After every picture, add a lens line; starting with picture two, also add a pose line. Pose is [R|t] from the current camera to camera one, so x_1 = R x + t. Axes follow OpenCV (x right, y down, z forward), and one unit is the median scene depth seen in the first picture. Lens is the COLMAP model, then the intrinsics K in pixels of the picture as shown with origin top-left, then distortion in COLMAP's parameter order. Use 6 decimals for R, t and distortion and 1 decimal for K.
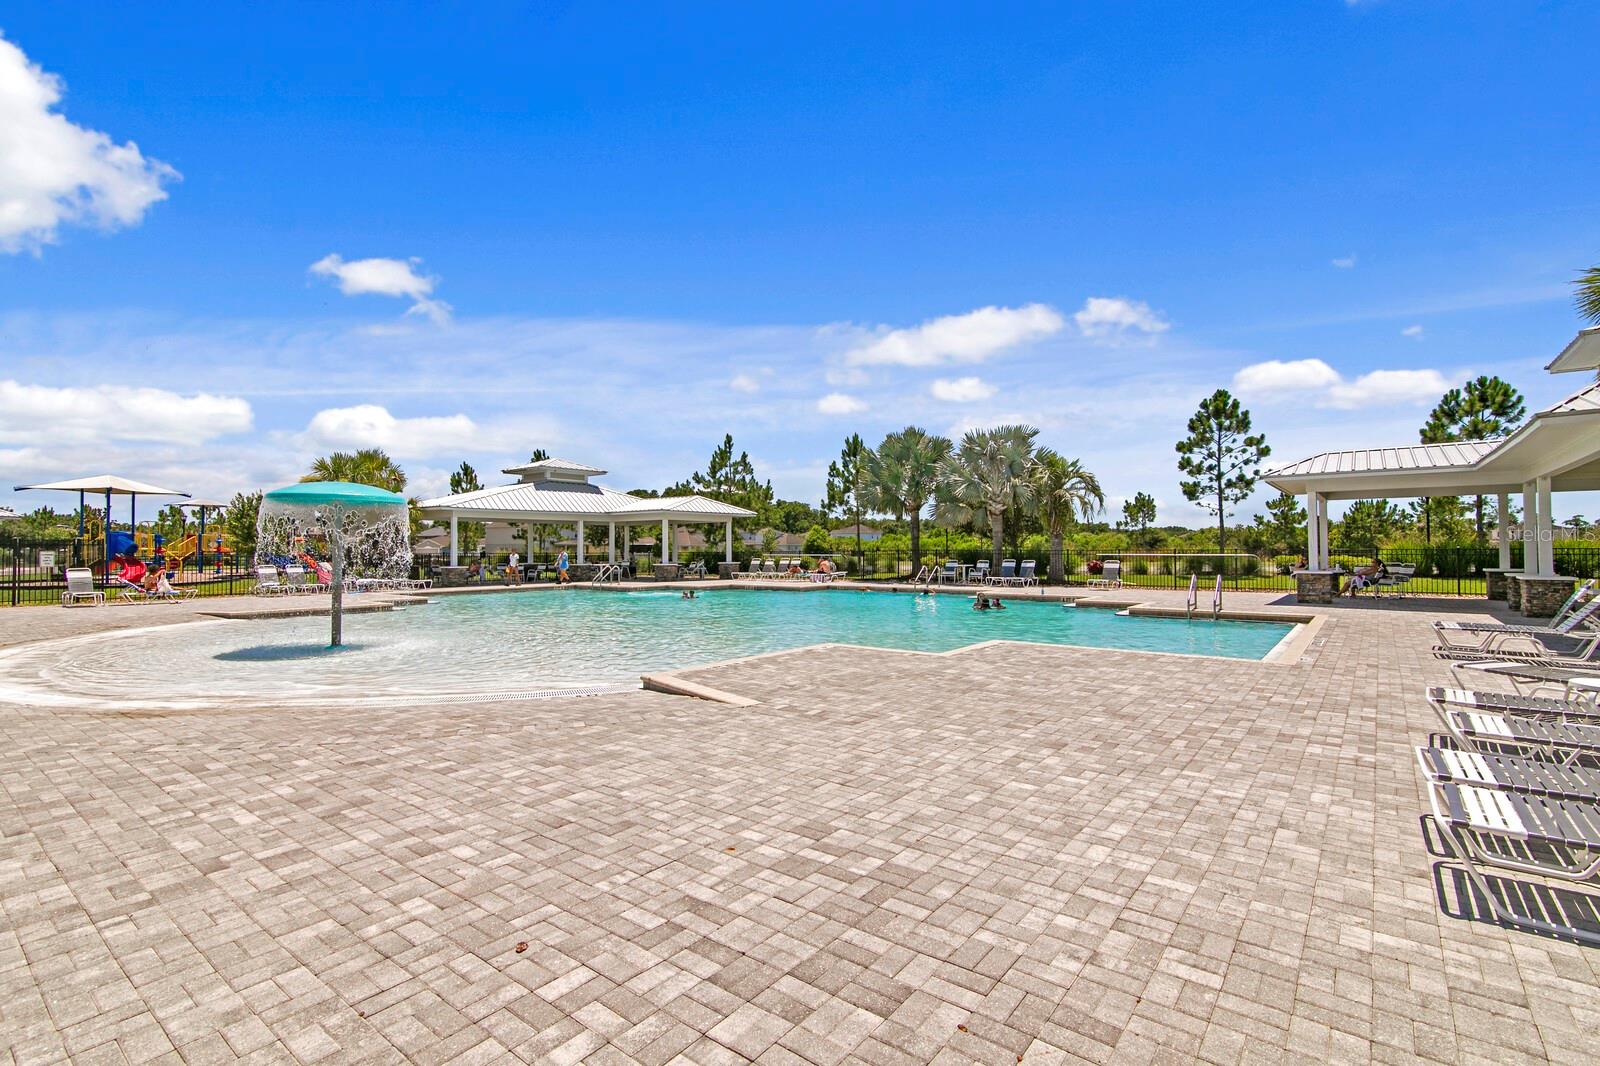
lens RADIAL K [[735.6, 0, 796.4], [0, 735.6, 545.1], [0, 0, 1]] dist [0.005219, -0.003537]
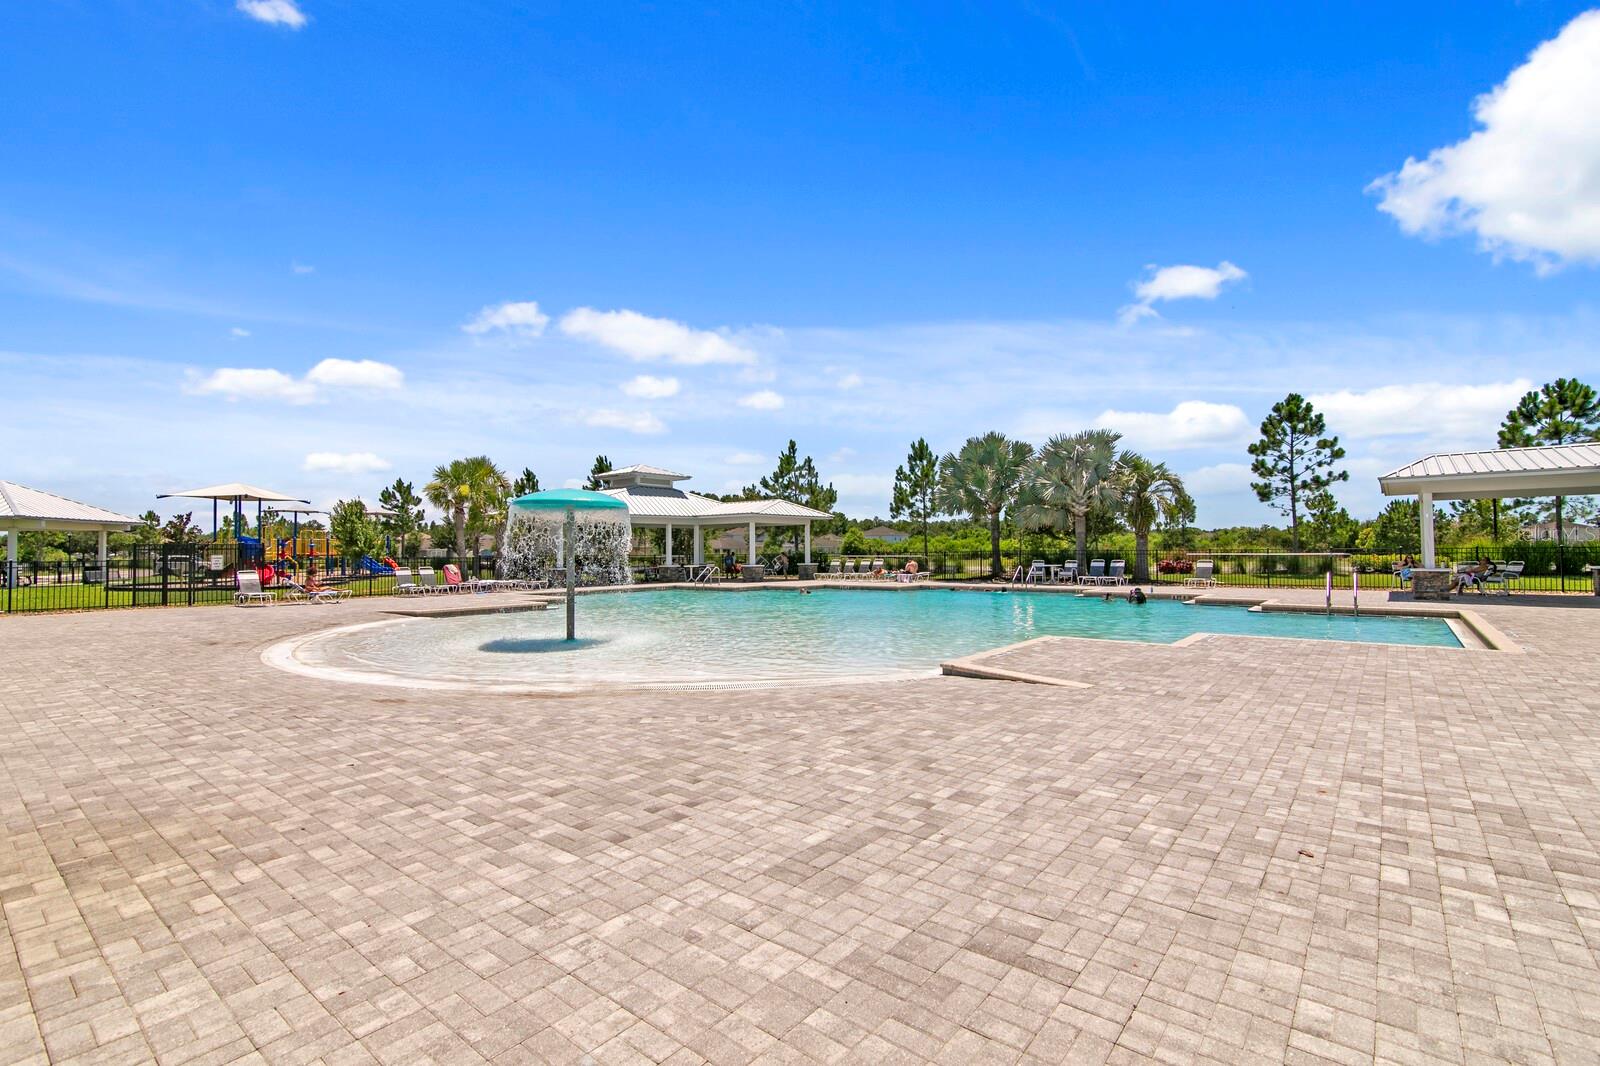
lens RADIAL K [[721.5, 0, 799.1], [0, 721.5, 553.4], [0, 0, 1]] dist [0.002443, -0.001108]
pose [[0.999826, -0.004117, -0.018206, -0.106300], [0.004274, 0.999954, 0.008635, 0.000423], [0.018170, -0.008711, 0.999797, -0.023819]]
